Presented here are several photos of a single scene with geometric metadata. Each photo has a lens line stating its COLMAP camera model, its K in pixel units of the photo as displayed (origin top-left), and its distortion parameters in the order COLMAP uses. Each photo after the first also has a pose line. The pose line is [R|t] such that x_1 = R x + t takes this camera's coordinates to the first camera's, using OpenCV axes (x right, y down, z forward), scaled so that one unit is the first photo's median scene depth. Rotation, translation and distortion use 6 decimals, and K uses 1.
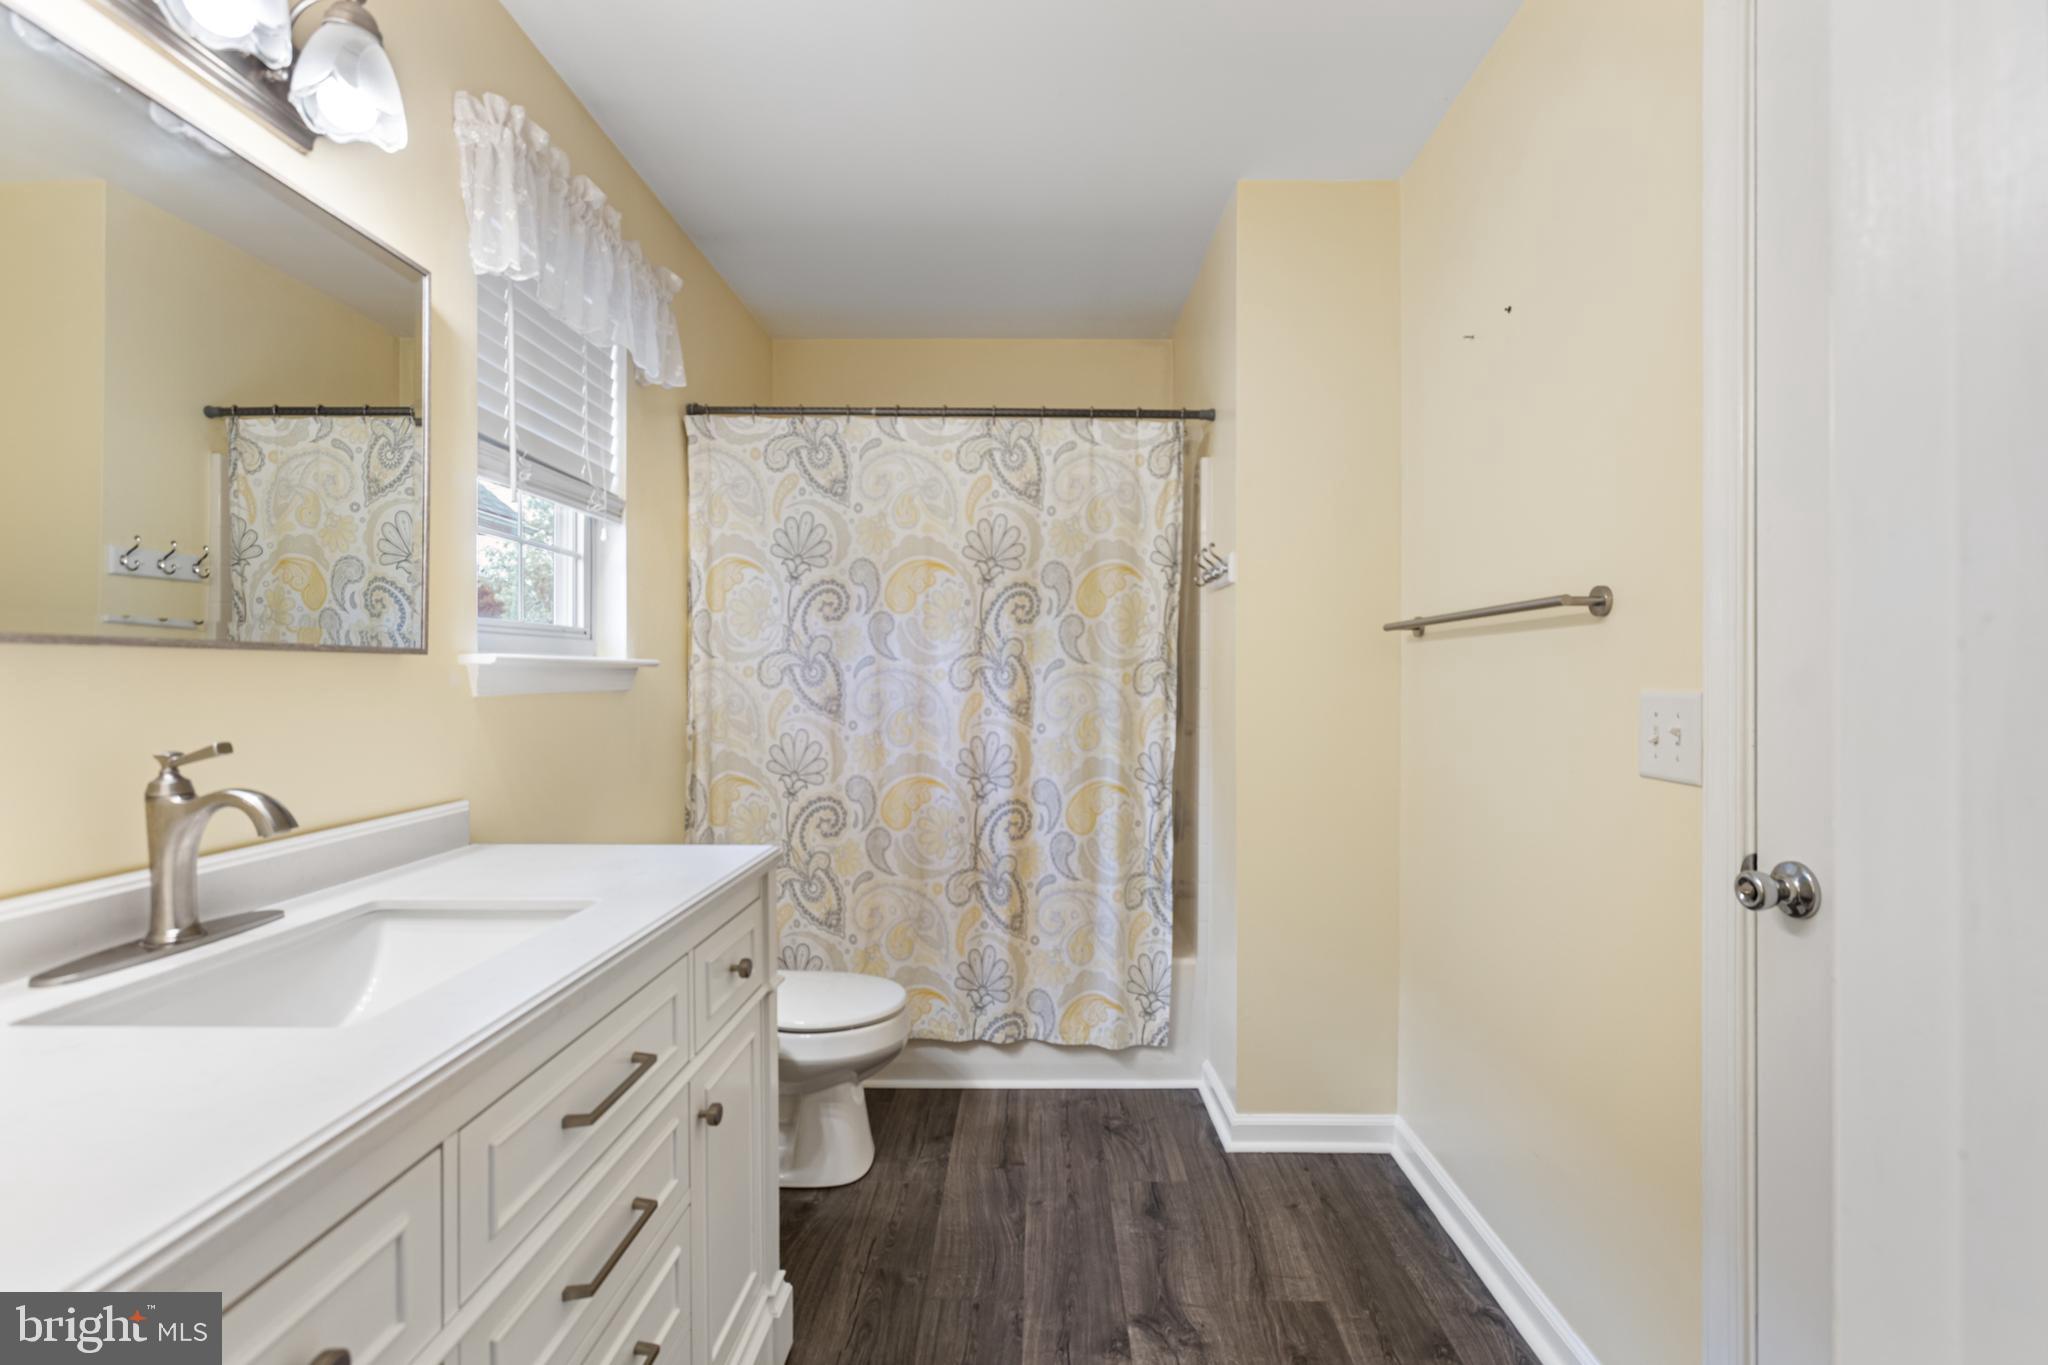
lens RADIAL K [[910.8, 0, 1030.4], [0, 910.8, 676.7], [0, 0, 1]] dist [-0.014874, 0.011233]
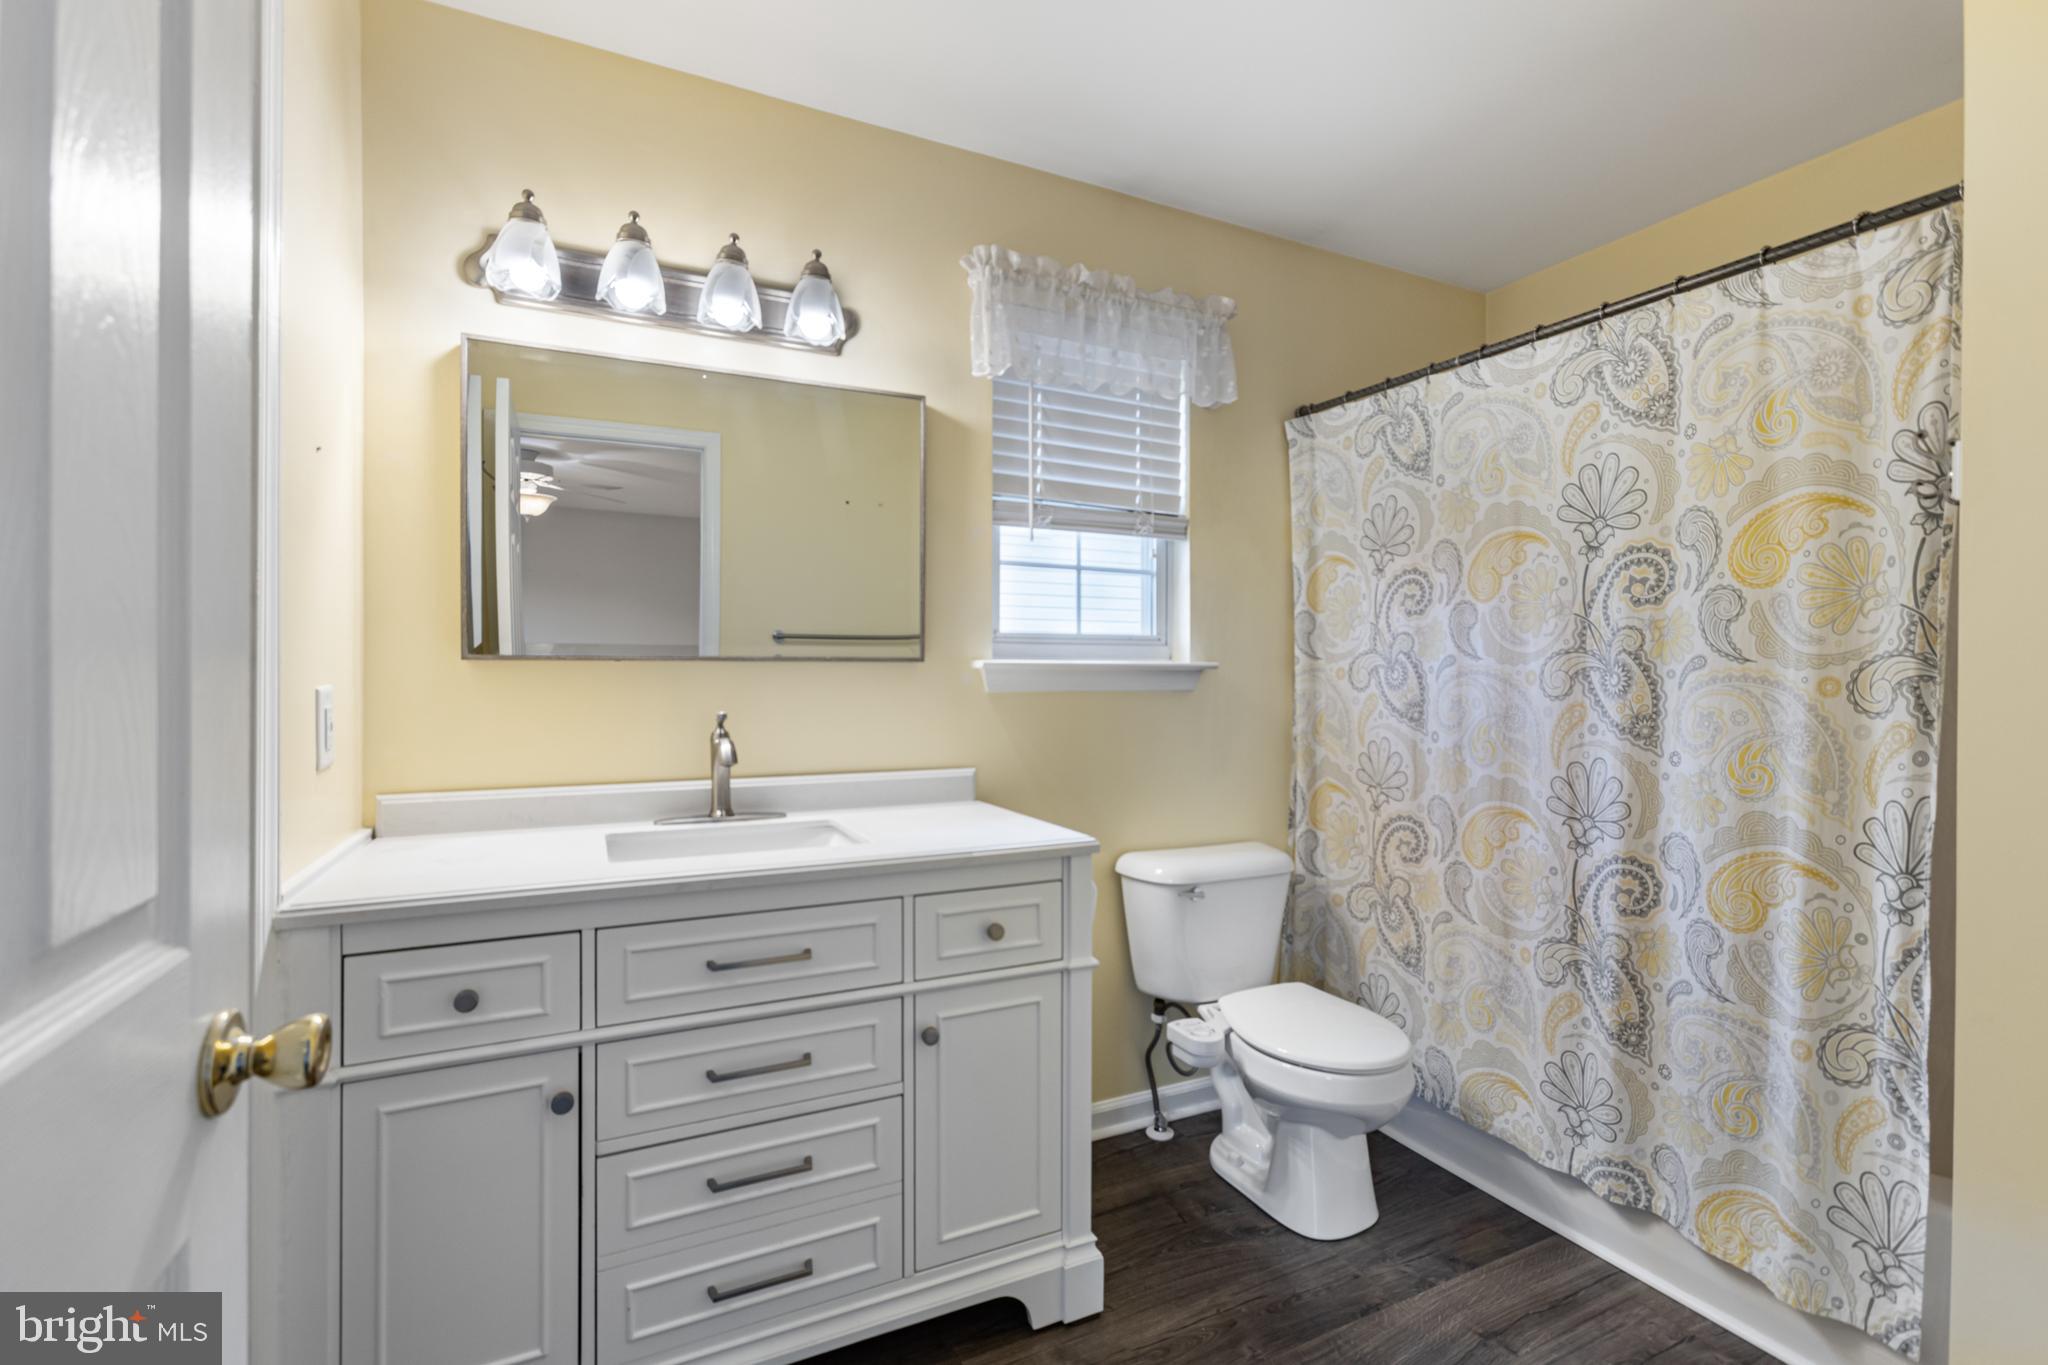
lens RADIAL K [[929.6, 0, 1028.1], [0, 929.6, 675.8], [0, 0, 1]] dist [0.002682, 0.011388]
pose [[0.459713, 0.004171, -0.888058, 0.405848], [-0.005131, 0.999985, 0.002040, -0.003475], [0.888053, 0.003619, 0.459727, 0.260972]]
